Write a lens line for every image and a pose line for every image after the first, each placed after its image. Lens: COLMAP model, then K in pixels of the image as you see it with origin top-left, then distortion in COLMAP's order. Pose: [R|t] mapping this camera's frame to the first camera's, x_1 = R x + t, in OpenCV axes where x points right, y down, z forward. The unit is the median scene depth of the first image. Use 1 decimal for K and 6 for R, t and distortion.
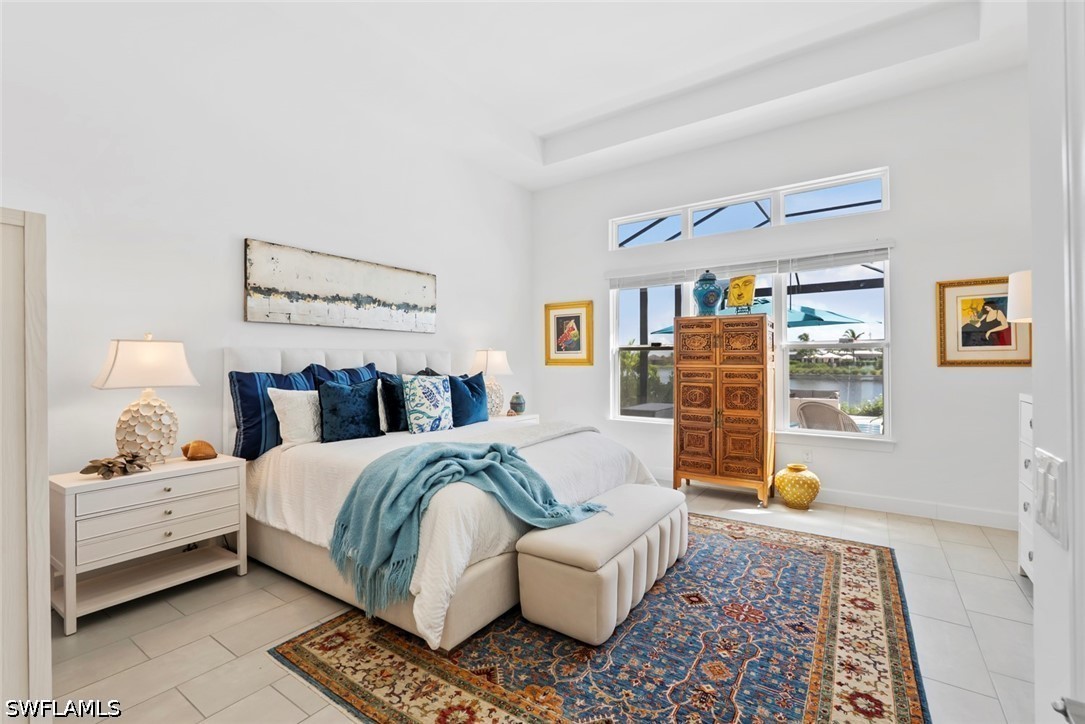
lens RADIAL K [[476.6, 0, 540.5], [0, 476.6, 361.7], [0, 0, 1]] dist [-0.007403, 0.000015]
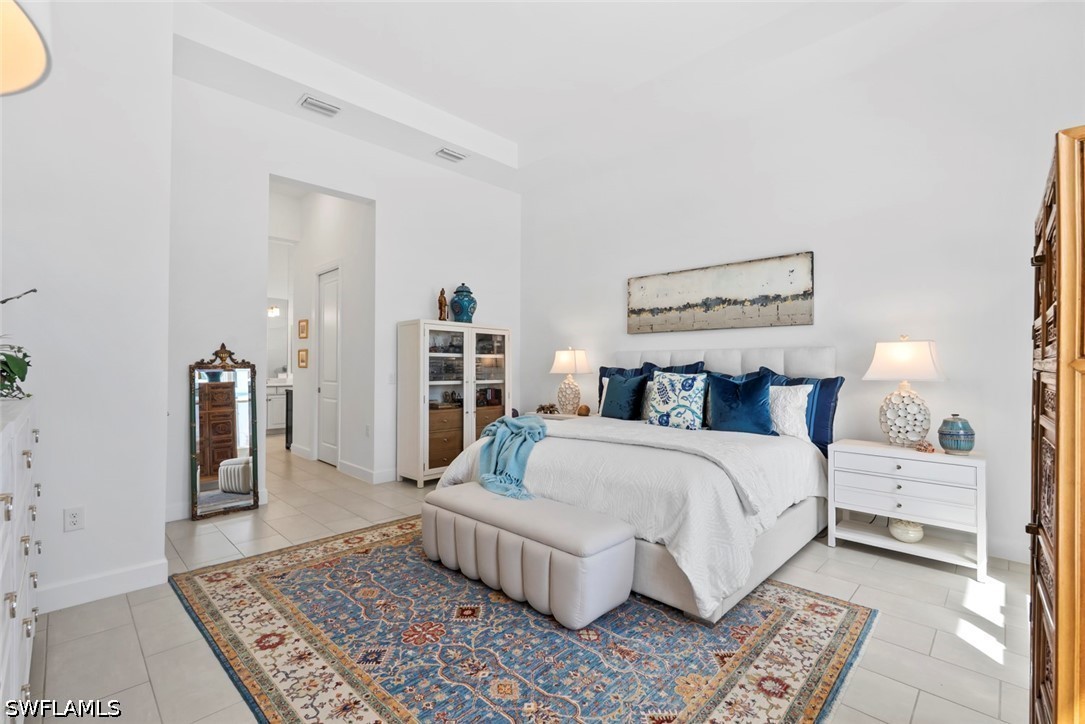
lens RADIAL K [[476.6, 0, 540.8], [0, 476.6, 363.6], [0, 0, 1]] dist [-0.007403, 0.000015]
pose [[-0.166224, 0.000157, -0.986088, 1.228419], [-0.002699, 0.999996, 0.000614, 0.012756], [0.986084, 0.002764, -0.166222, 1.307654]]
